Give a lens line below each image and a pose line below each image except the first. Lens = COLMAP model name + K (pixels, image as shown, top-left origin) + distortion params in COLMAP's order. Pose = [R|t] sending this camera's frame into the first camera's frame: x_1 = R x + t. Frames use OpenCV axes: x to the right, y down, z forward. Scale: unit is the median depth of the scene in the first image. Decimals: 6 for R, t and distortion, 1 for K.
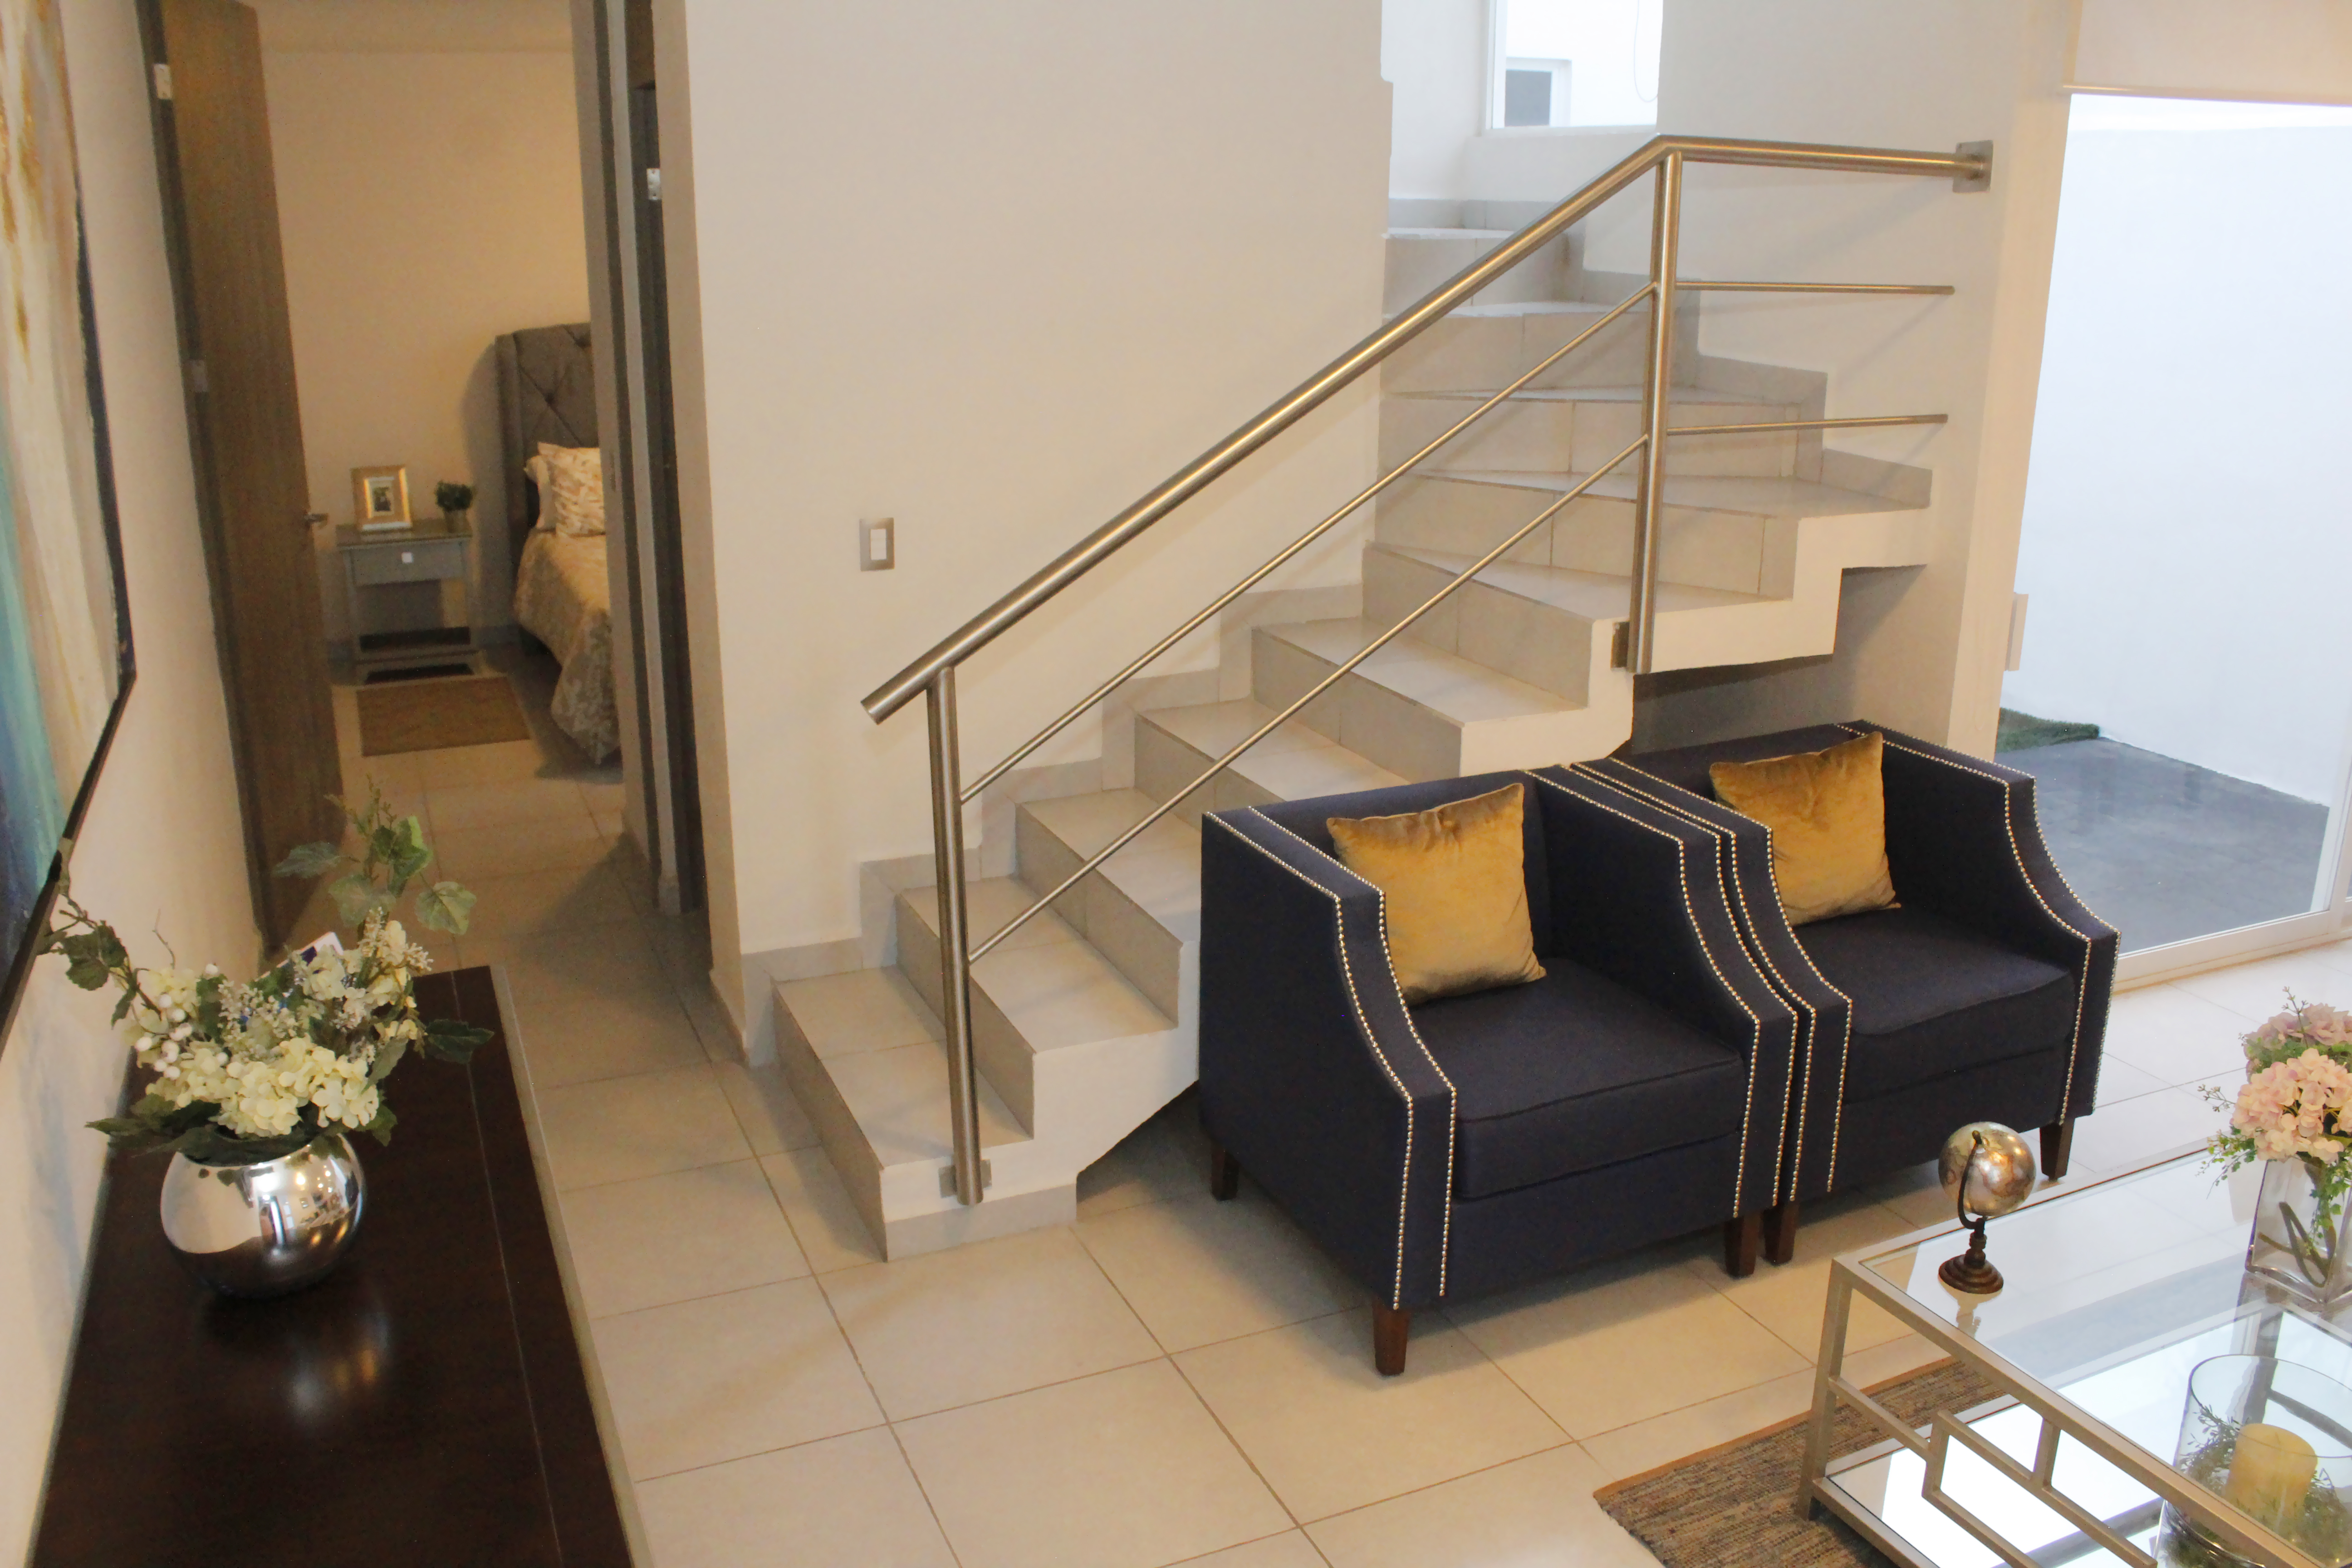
lens RADIAL K [[1956.2, 0, 1170.1], [0, 1956.2, 781.1], [0, 0, 1]] dist [-0.070609, 0.008157]
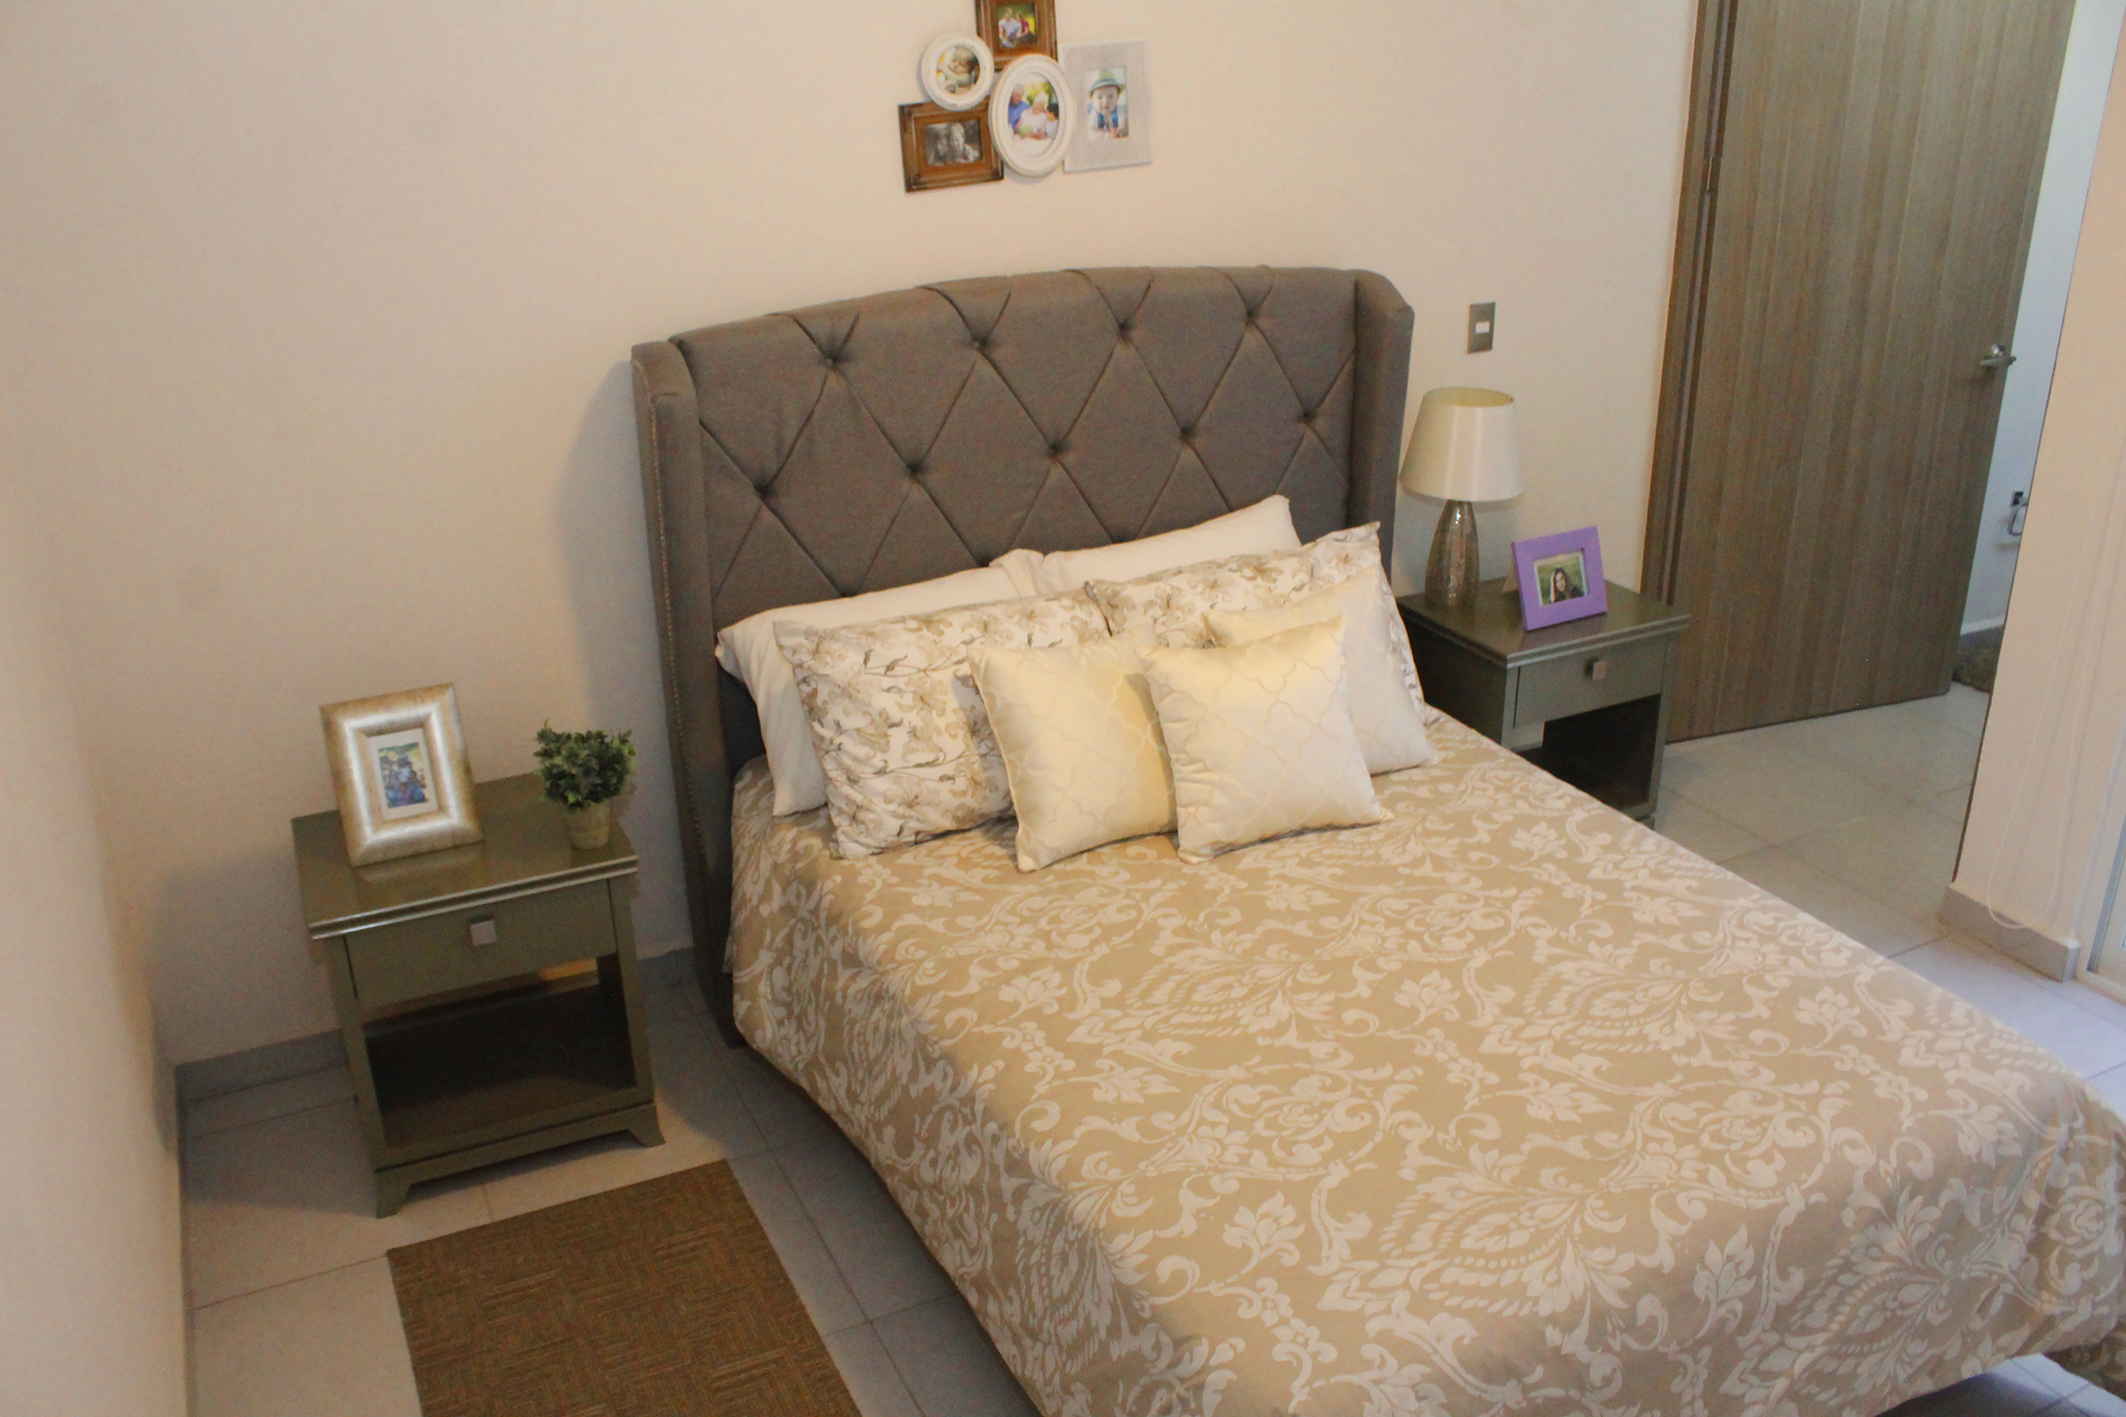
lens RADIAL K [[1768.3, 0, 1067.3], [0, 1768.3, 705.3], [0, 0, 1]] dist [-0.070609, 0.008157]
pose [[0.998048, -0.038785, 0.048947, -0.283727], [0.033342, 0.993645, 0.107506, -0.195431], [-0.052805, -0.105664, 0.992999, 0.624031]]
